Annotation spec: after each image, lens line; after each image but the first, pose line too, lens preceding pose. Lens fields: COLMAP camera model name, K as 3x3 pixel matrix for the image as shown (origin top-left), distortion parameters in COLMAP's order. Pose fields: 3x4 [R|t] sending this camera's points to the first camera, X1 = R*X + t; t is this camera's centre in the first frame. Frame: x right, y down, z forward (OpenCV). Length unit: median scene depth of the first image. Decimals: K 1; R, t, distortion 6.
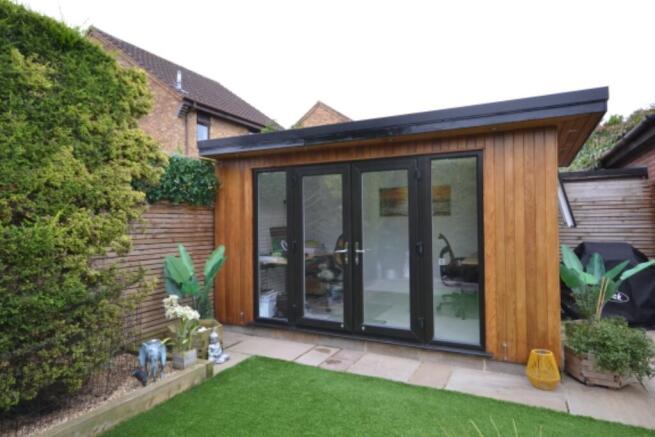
lens RADIAL K [[402.2, 0, 327.5], [0, 402.2, 218.5], [0, 0, 1]] dist [0.024190, 0.000329]
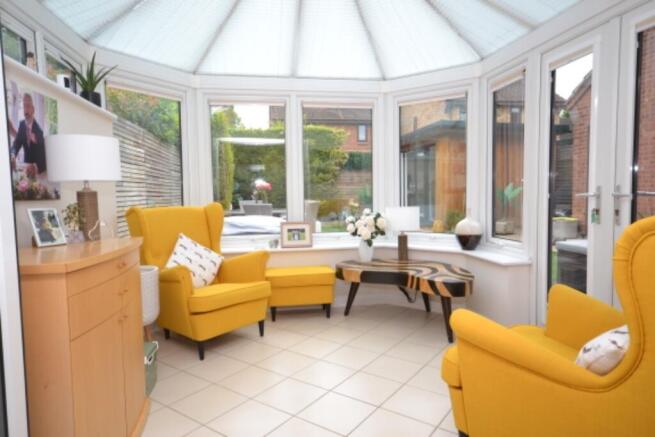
lens RADIAL K [[402.2, 0, 327.5], [0, 402.2, 218.5], [0, 0, 1]] dist [0.024190, 0.000329]
pose [[0.600571, 0.057222, -0.797521, 2.065548], [0.016102, 0.996368, 0.083614, 0.076501], [0.799409, -0.063058, 0.597469, -1.080116]]
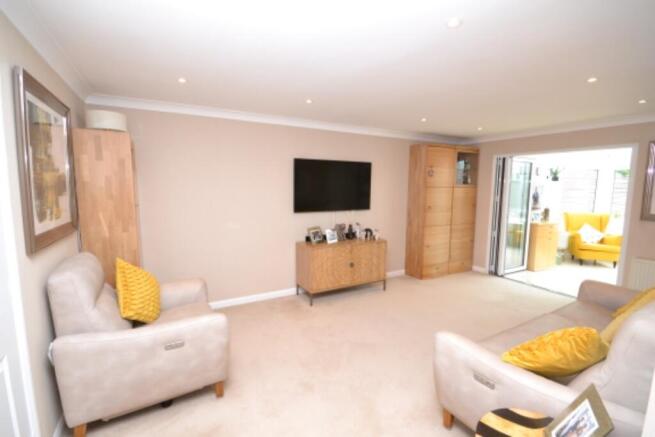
lens RADIAL K [[291.4, 0, 327.5], [0, 291.4, 218.5], [0, 0, 1]] dist [0.000742, -0.000315]
pose [[-0.548217, 0.101635, -0.830138, 3.311350], [0.003395, 0.992851, 0.119314, -0.046717], [0.836329, 0.062591, -0.544642, -1.139209]]
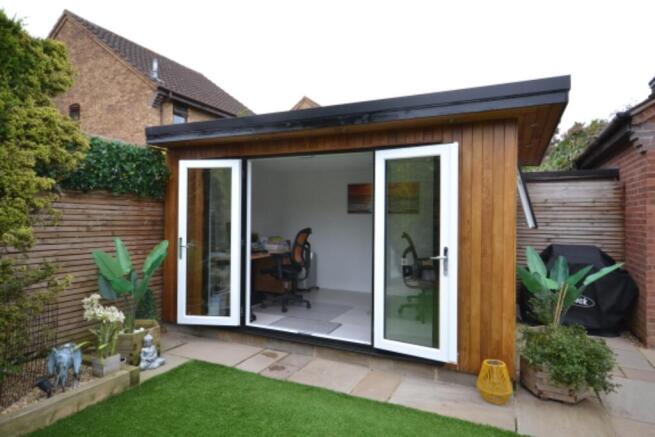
lens RADIAL K [[395.9, 0, 327.5], [0, 395.9, 218.5], [0, 0, 1]] dist [0.024504, 0.000023]
pose [[0.999511, 0.021926, 0.022288, 0.114519], [-0.022125, 0.999717, 0.008709, 0.000723], [-0.022090, -0.009198, 0.999714, 0.097156]]
